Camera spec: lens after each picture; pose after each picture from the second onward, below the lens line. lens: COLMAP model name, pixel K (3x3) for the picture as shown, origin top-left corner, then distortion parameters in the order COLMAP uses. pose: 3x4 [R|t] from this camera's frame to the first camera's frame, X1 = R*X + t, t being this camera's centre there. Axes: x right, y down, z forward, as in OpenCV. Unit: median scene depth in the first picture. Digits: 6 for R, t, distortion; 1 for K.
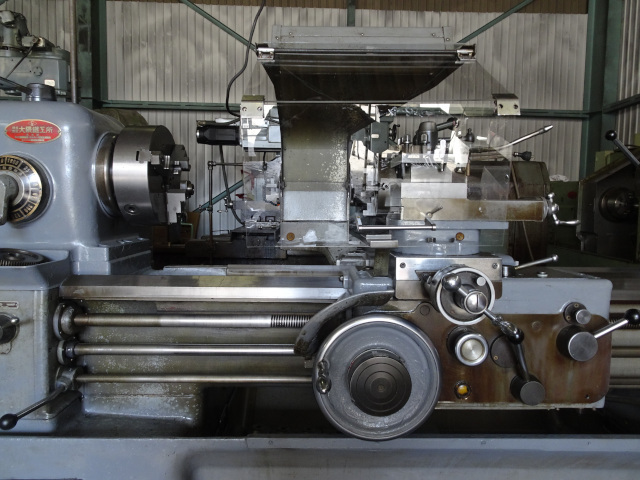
lens RADIAL K [[436.2, 0, 331.3], [0, 436.2, 236.0], [0, 0, 1]] dist [0.004994, -0.005513]
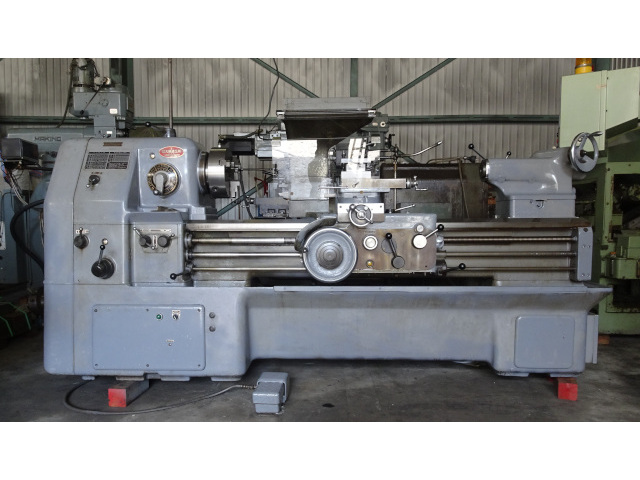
lens RADIAL K [[452.8, 0, 320.0], [0, 452.8, 240.0], [0, 0, 1]] dist [0.003160, 0.000981]
pose [[0.998475, -0.011681, -0.053948, 0.041425], [0.010867, 0.999823, -0.015360, 0.063317], [0.054117, 0.014751, 0.998426, -0.318828]]
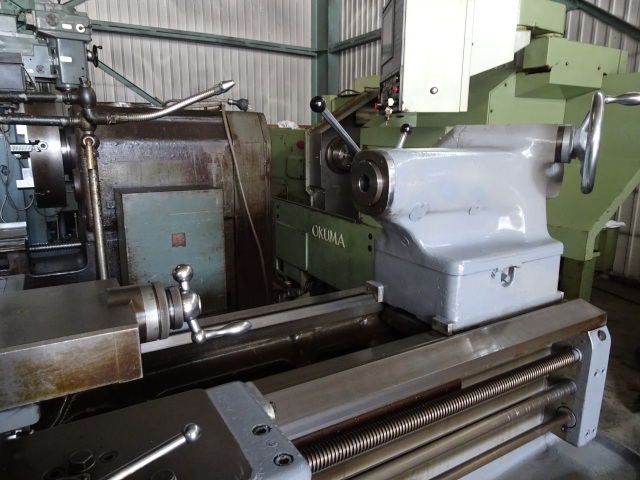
lens RADIAL K [[452.8, 0, 320.0], [0, 452.8, 240.0], [0, 0, 1]] dist [0.003160, 0.000981]
pose [[0.865167, -0.115086, 0.488099, 0.105384], [0.042128, 0.986550, 0.157939, -0.049274], [-0.499710, -0.116081, 0.858379, 0.144686]]
